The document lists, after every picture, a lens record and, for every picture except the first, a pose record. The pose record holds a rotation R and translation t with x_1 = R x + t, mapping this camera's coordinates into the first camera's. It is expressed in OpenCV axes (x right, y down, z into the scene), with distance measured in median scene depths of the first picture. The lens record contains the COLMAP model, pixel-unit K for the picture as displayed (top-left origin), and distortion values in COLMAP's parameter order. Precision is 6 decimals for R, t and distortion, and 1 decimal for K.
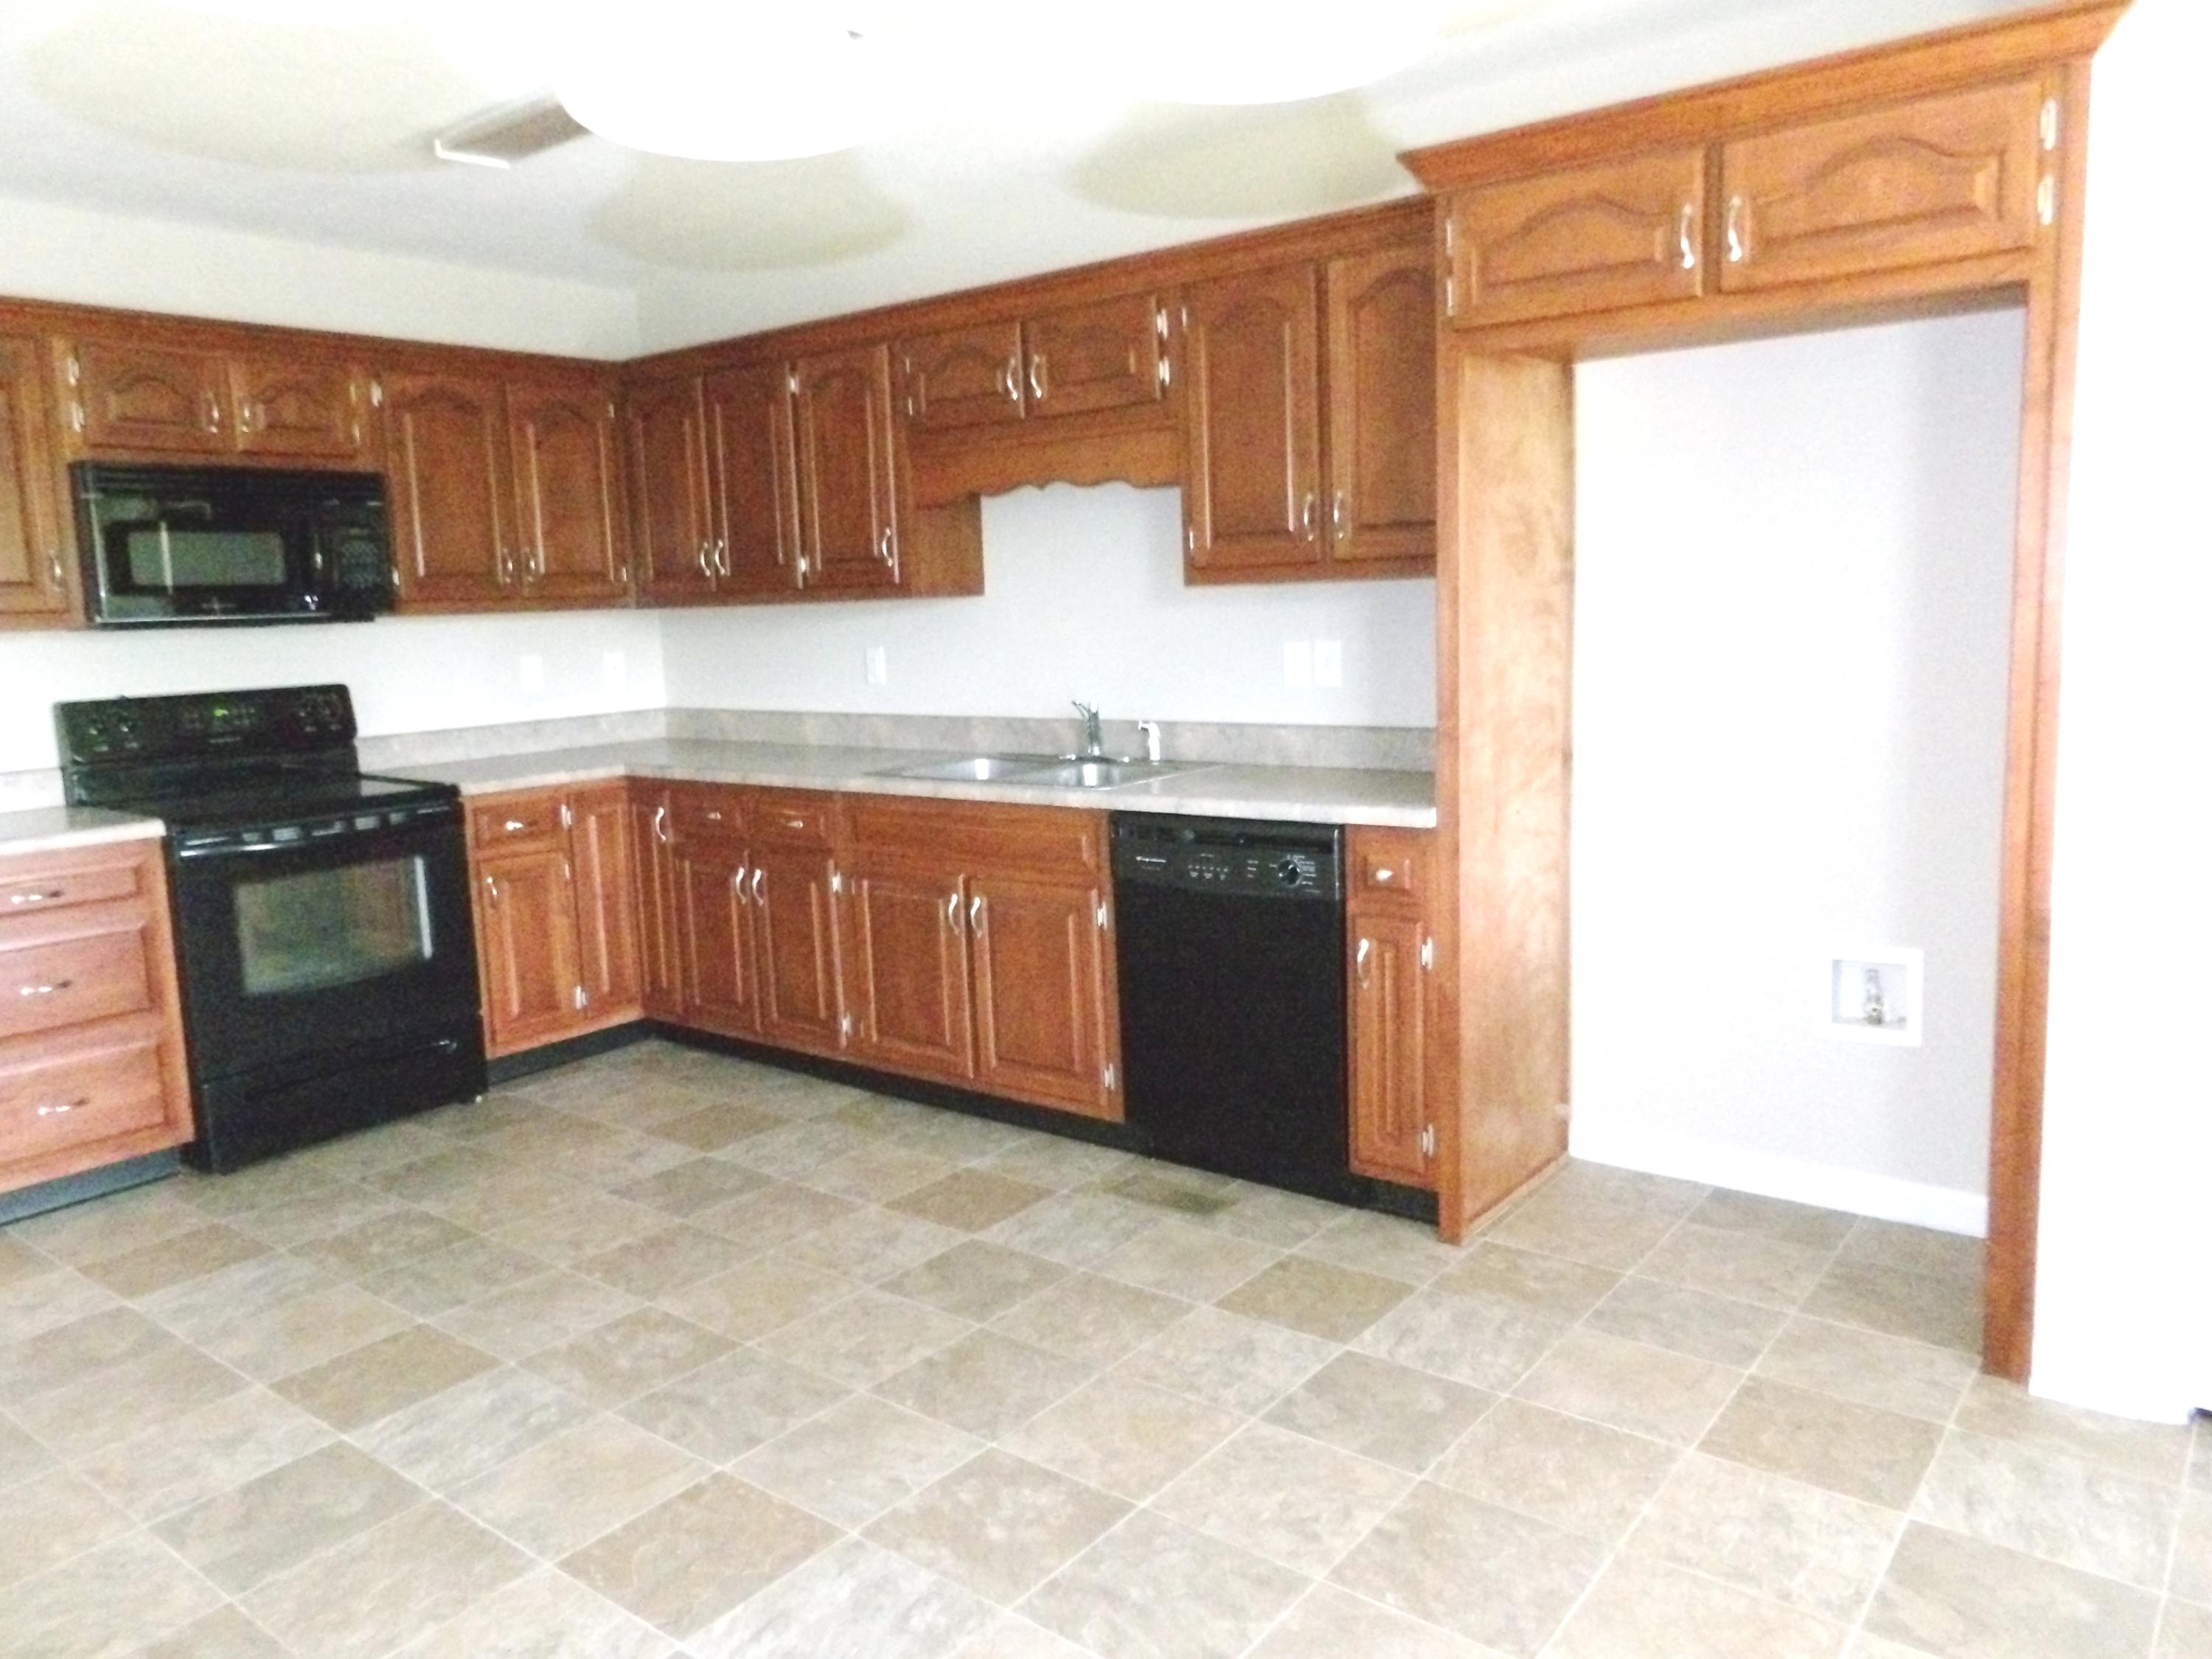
lens RADIAL K [[1546.4, 0, 1104.8], [0, 1546.4, 803.8], [0, 0, 1]] dist [0.003779, 0.005148]
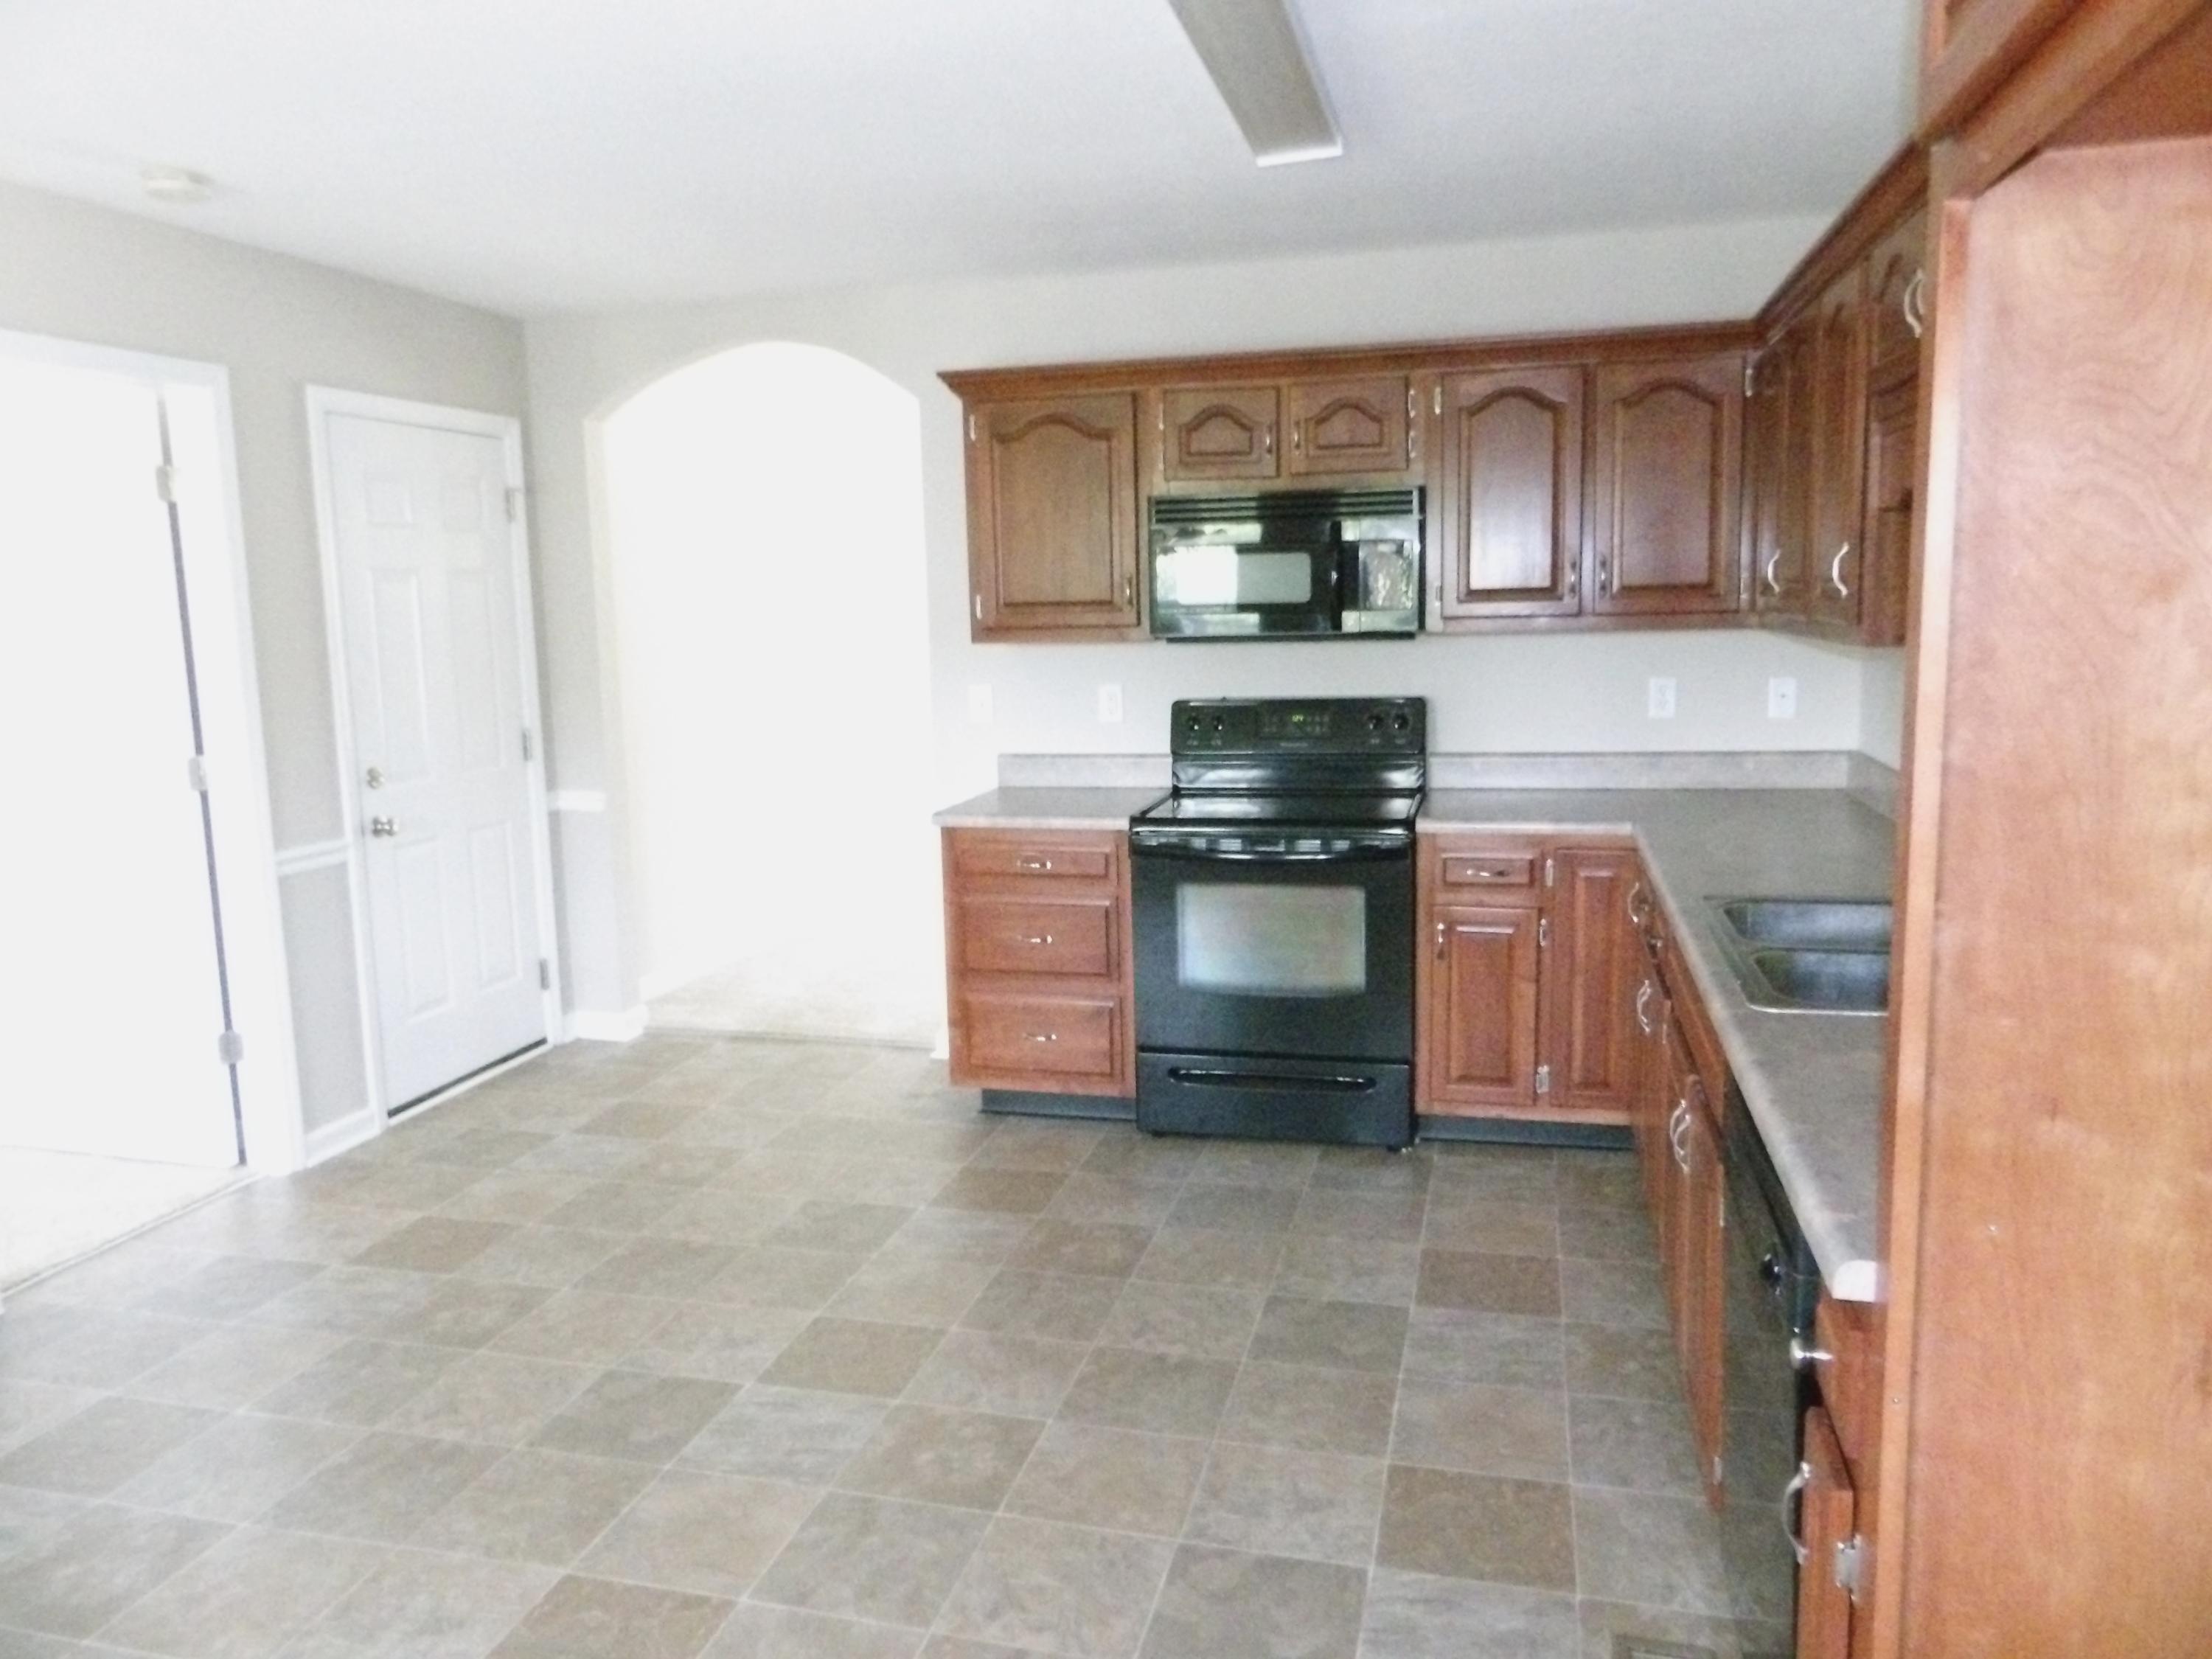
lens RADIAL K [[1562.4, 0, 1106.0], [0, 1562.4, 829.5], [0, 0, 1]] dist [-0.000978, 0.001727]
pose [[0.394887, 0.160524, -0.904597, 0.413029], [-0.105741, 0.986015, 0.128813, -0.123259], [0.912625, 0.044786, 0.406338, 0.506942]]
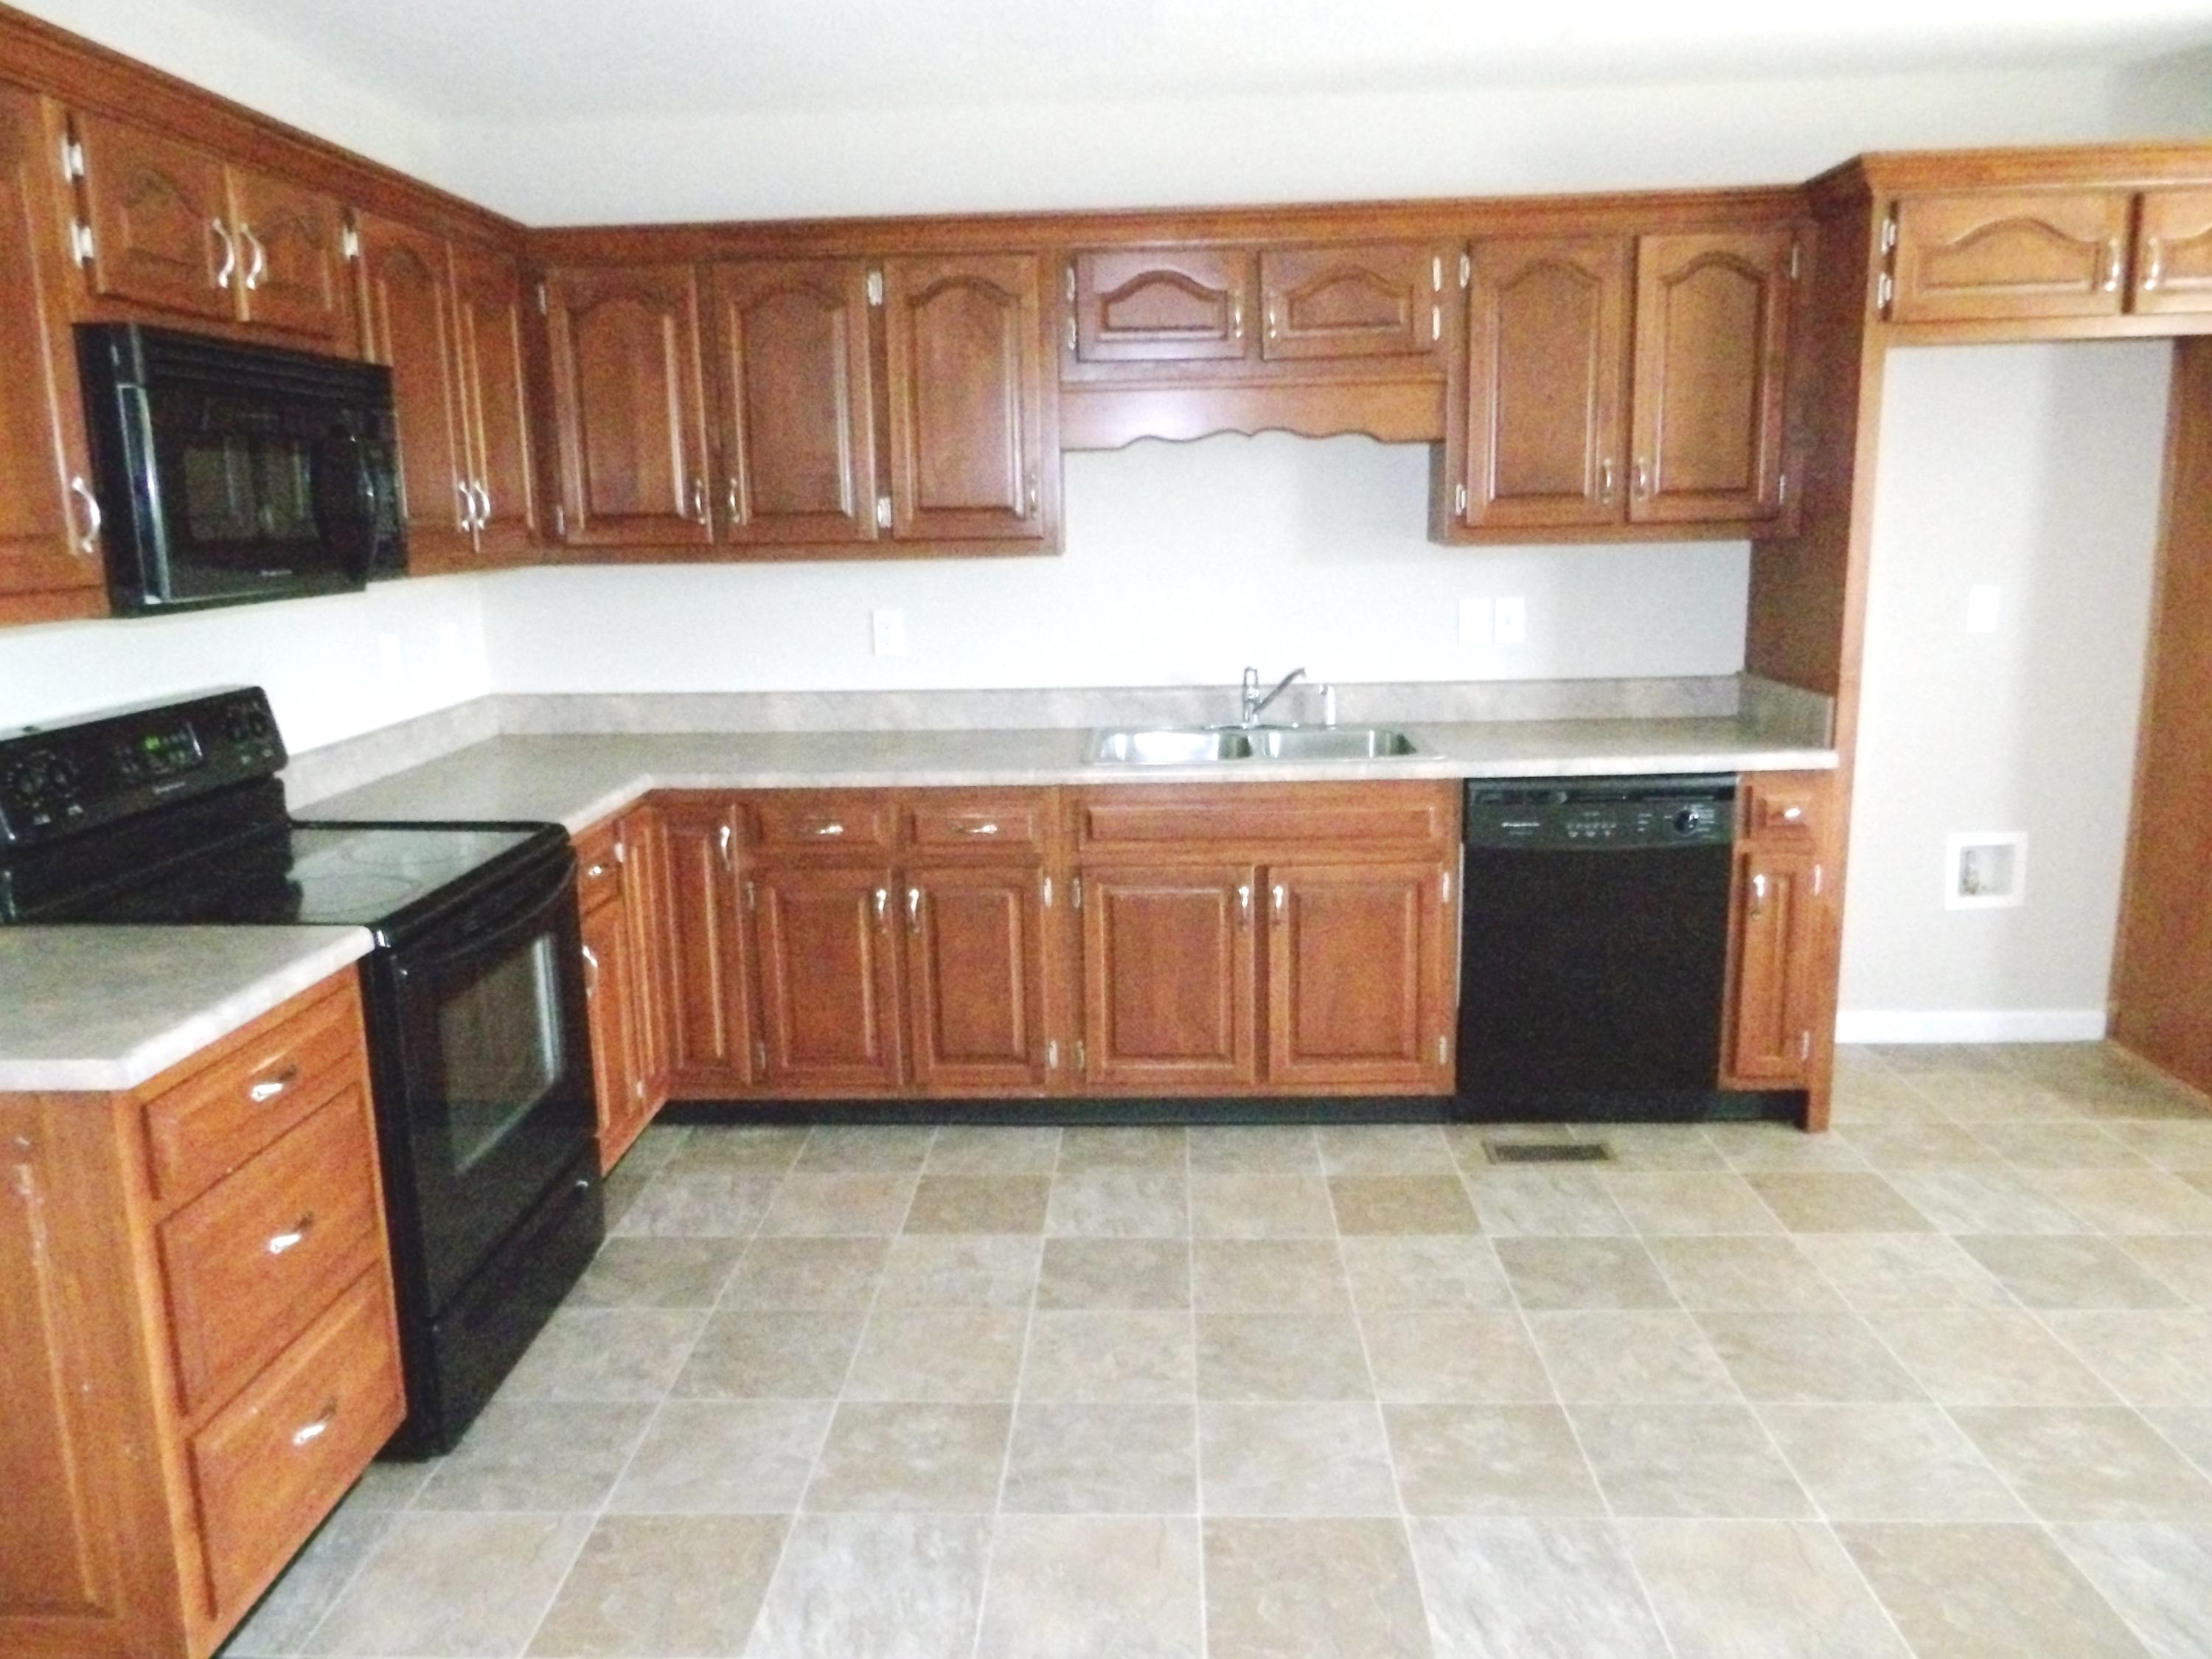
lens RADIAL K [[1537.3, 0, 1107.3], [0, 1537.3, 796.5], [0, 0, 1]] dist [-0.049350, 0.074940]
pose [[0.815802, -0.091333, 0.571074, -0.692937], [0.069834, 0.995783, 0.059498, -0.054342], [-0.574100, -0.008658, 0.818740, 0.323778]]
